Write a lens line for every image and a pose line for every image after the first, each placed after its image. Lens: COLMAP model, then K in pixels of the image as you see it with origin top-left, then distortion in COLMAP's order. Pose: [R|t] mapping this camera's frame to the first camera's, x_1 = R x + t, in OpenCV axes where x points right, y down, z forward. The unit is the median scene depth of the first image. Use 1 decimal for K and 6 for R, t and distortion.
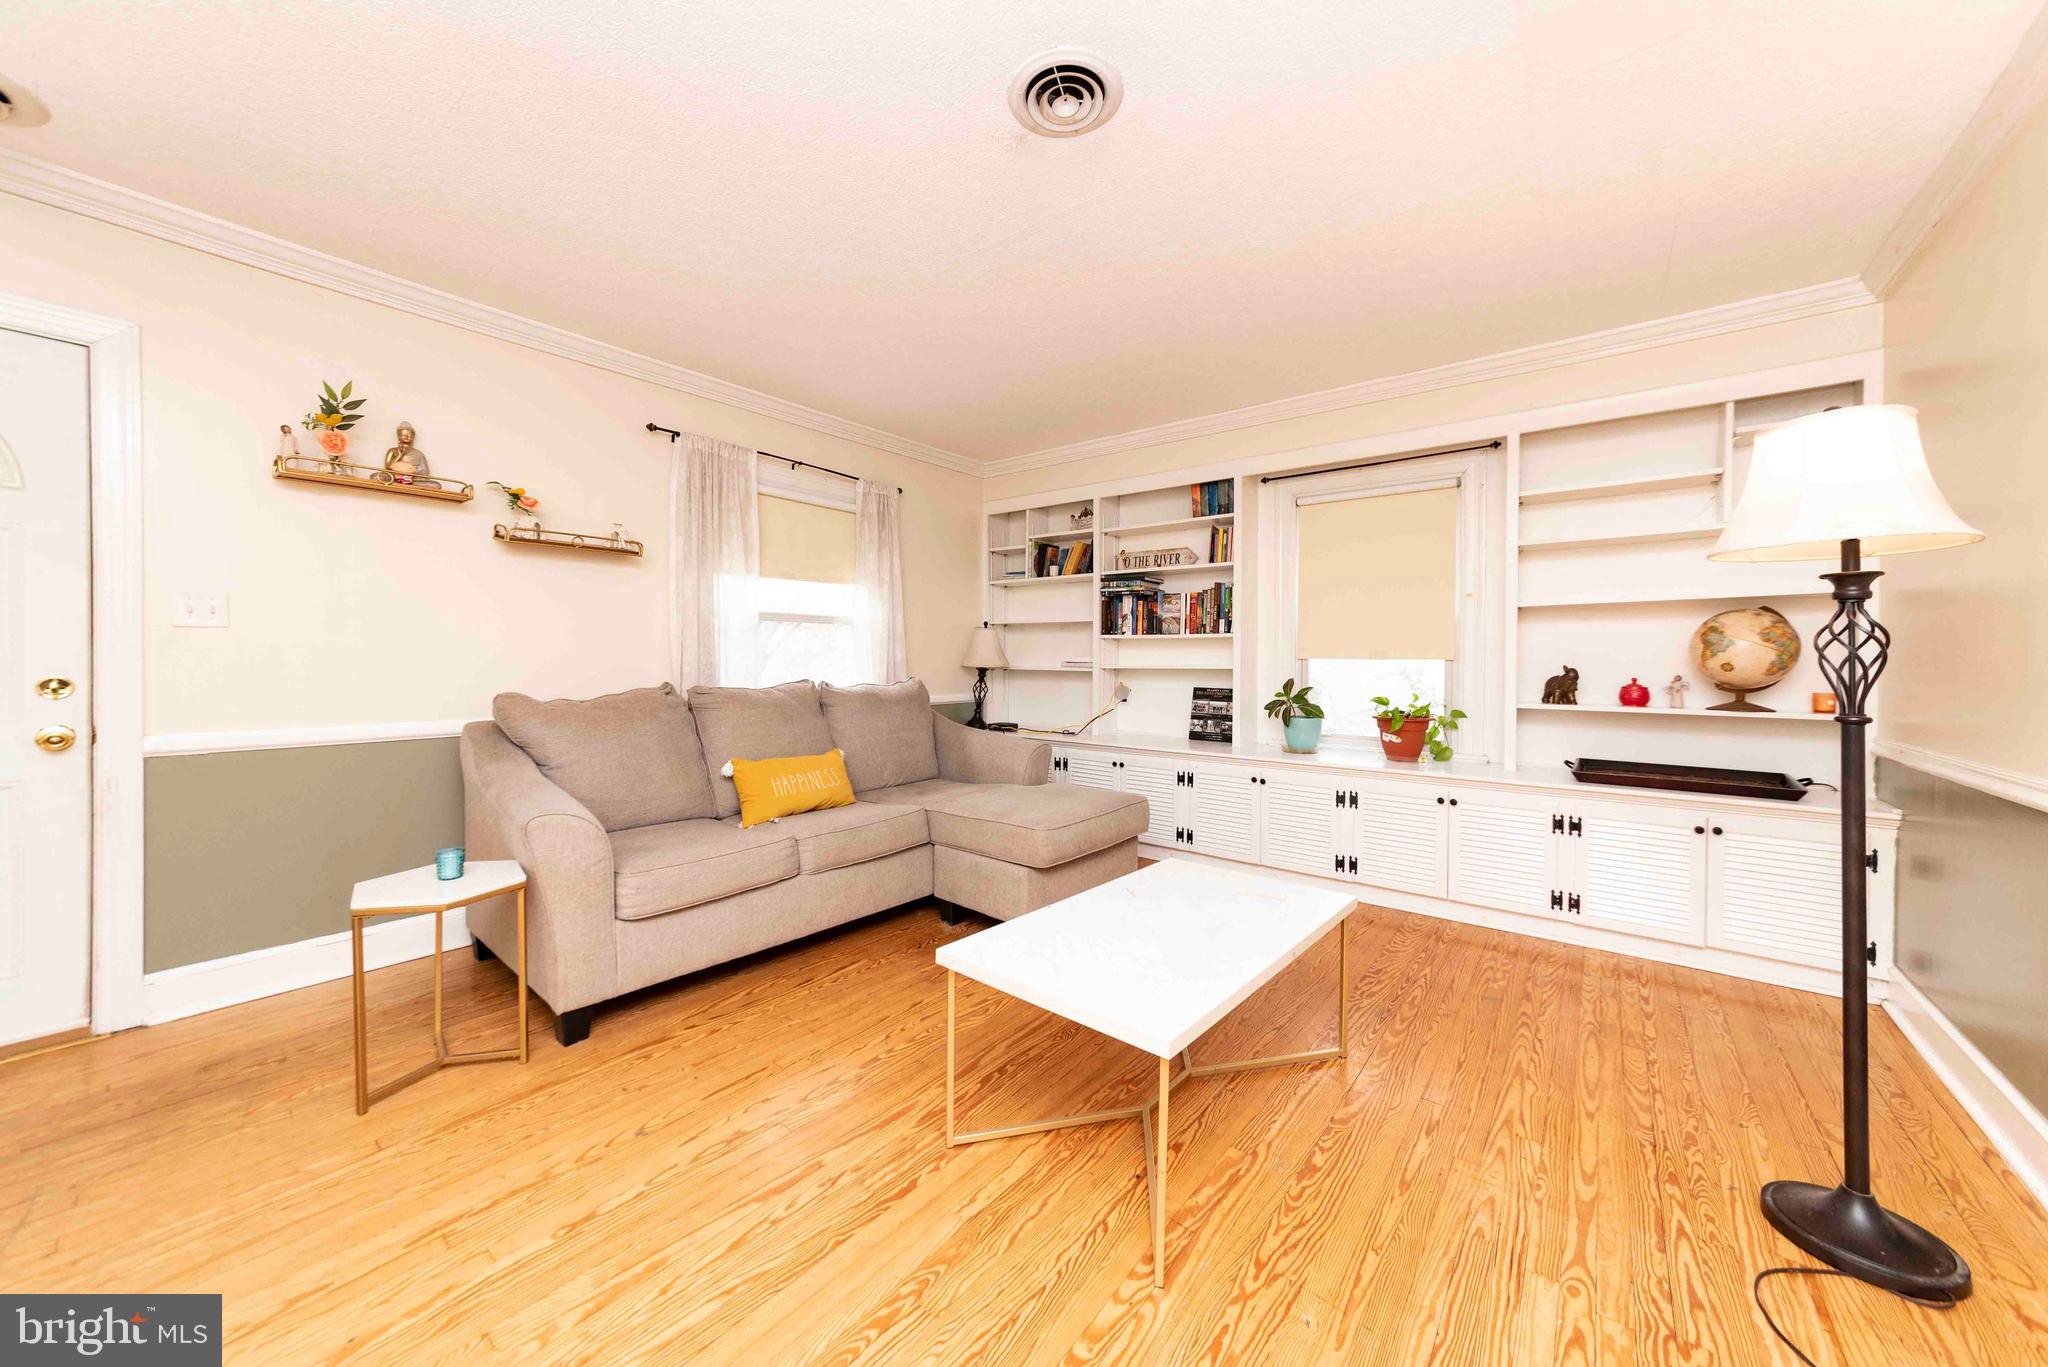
lens RADIAL K [[720.4, 0, 1018.9], [0, 720.4, 666.8], [0, 0, 1]] dist [0.007245, 0.000343]
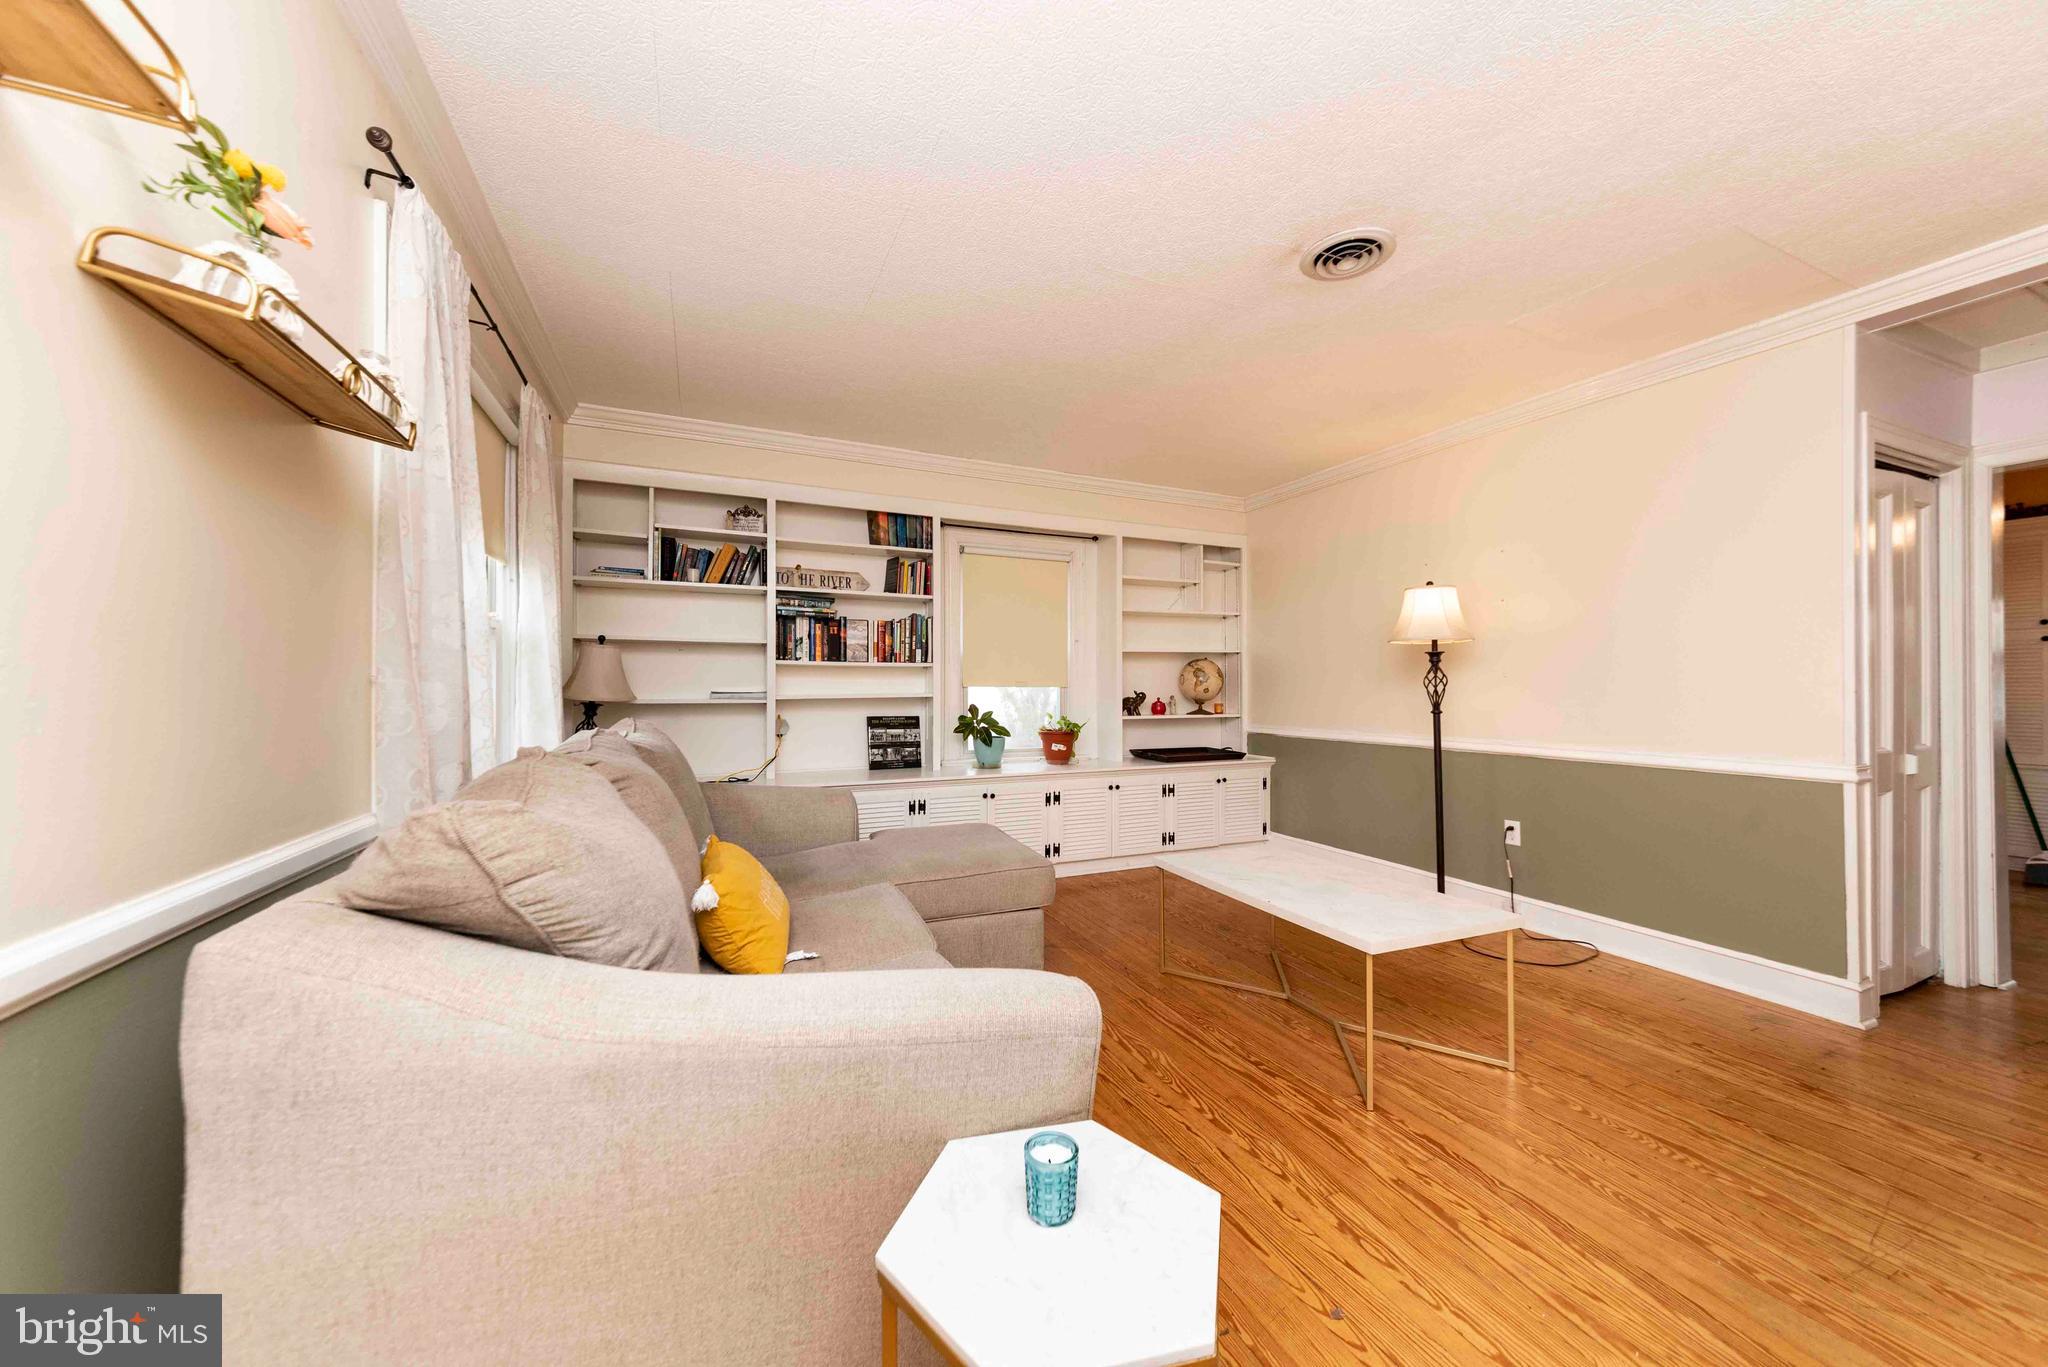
lens RADIAL K [[720.4, 0, 1018.1], [0, 720.4, 684.3], [0, 0, 1]] dist [0.007245, 0.000343]
pose [[0.459085, -0.004340, 0.888382, -0.559184], [0.012621, 0.999919, -0.001638, -0.011687], [-0.888303, 0.011964, 0.459103, 0.386270]]
